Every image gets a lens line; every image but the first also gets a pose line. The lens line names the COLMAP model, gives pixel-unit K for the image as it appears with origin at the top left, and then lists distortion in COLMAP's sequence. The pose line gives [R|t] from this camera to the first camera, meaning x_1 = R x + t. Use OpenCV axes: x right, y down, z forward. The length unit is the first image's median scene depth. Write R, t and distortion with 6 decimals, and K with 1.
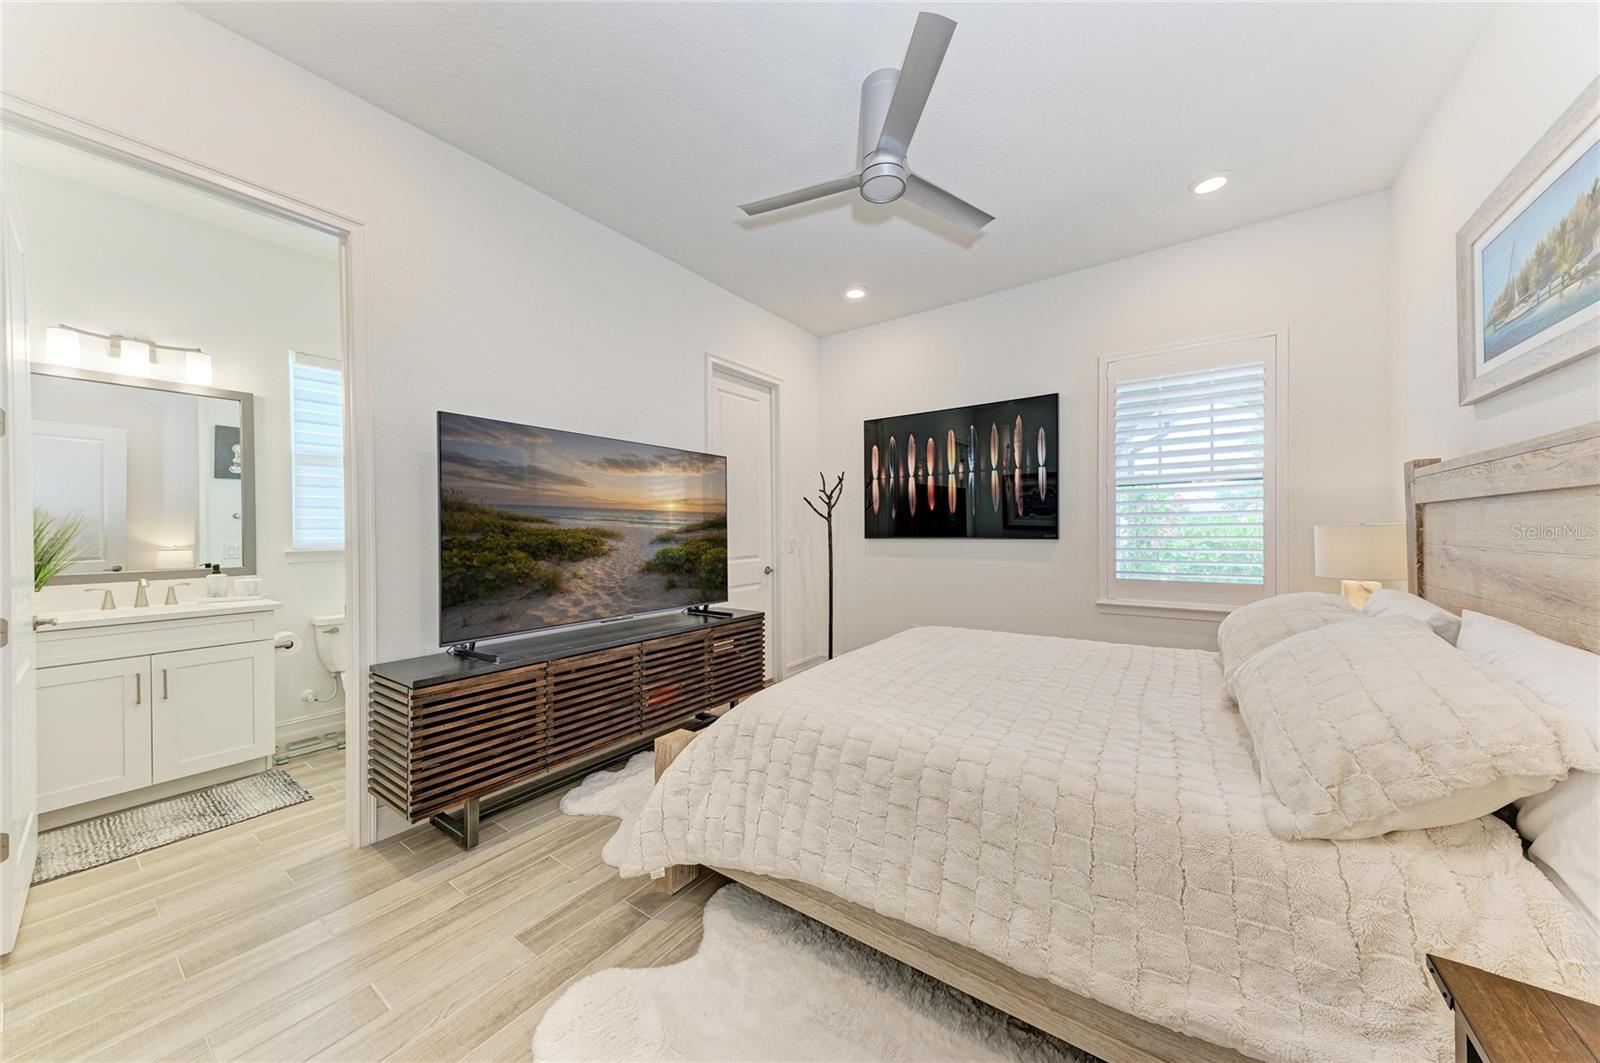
lens RADIAL K [[547.8, 0, 793.5], [0, 547.8, 535.4], [0, 0, 1]] dist [0.022536, -0.004183]
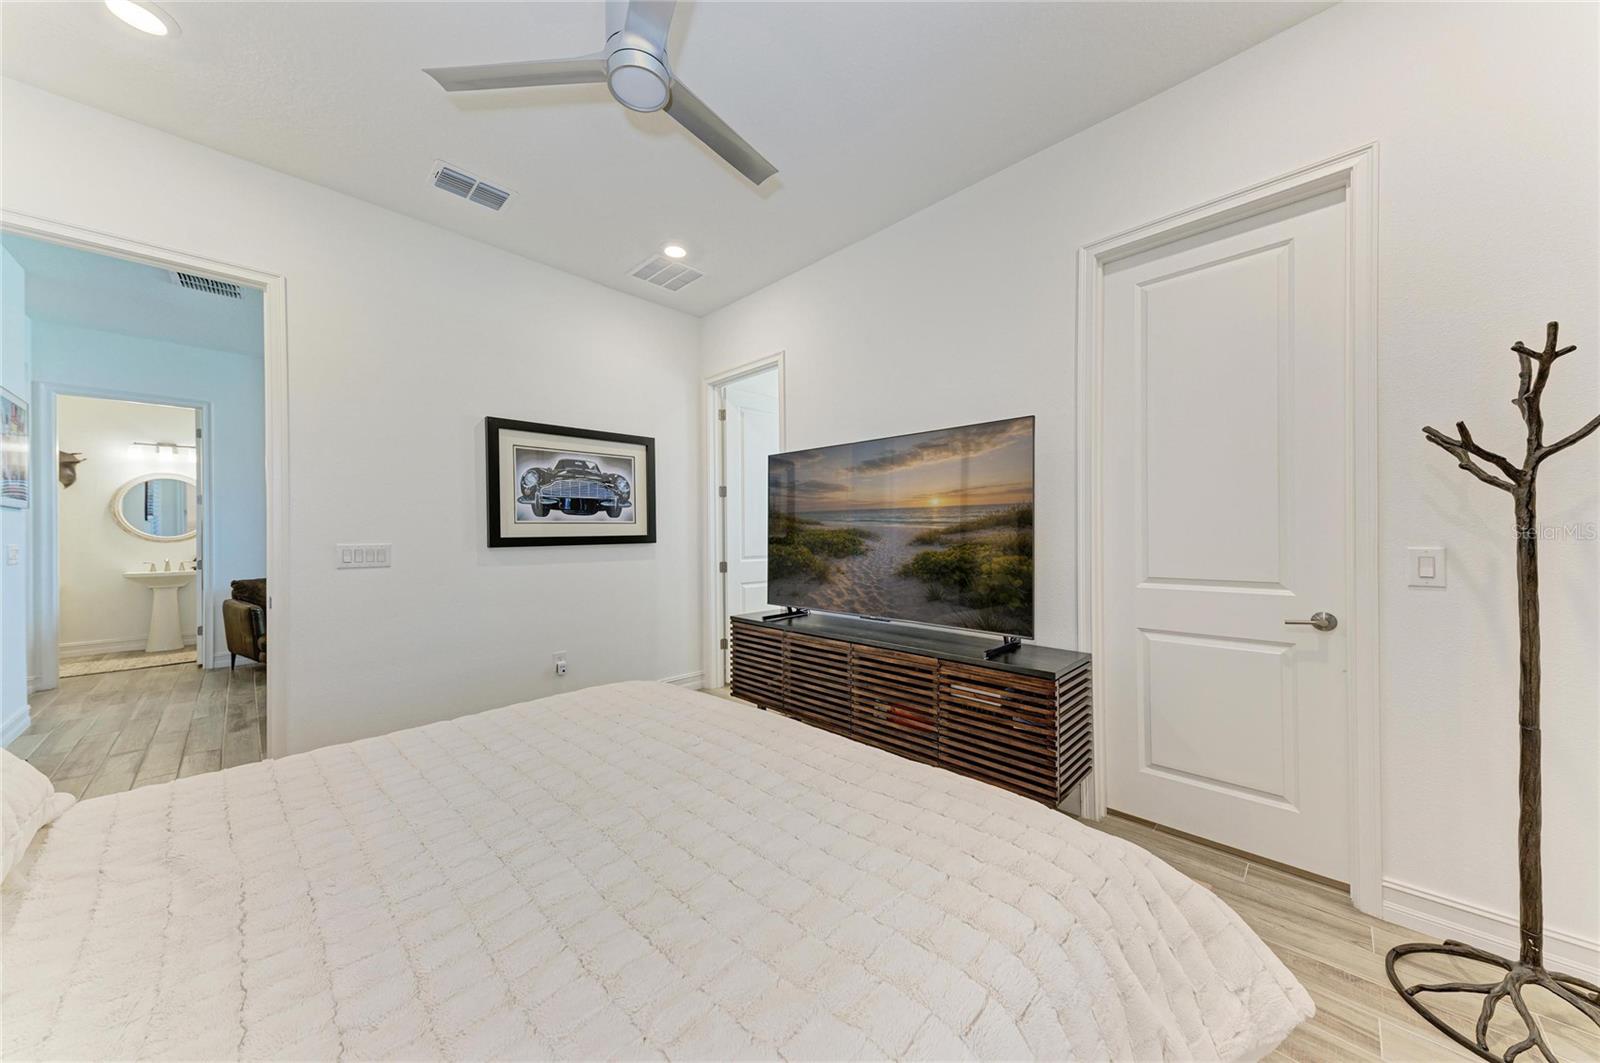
lens RADIAL K [[545.2, 0, 795.8], [0, 545.2, 529.0], [0, 0, 1]] dist [0.024626, -0.003759]
pose [[-0.157032, 0.002435, -0.987591, 0.693862], [0.000565, 0.999997, 0.002376, -0.014544], [0.987593, -0.000184, -0.157033, 1.025836]]
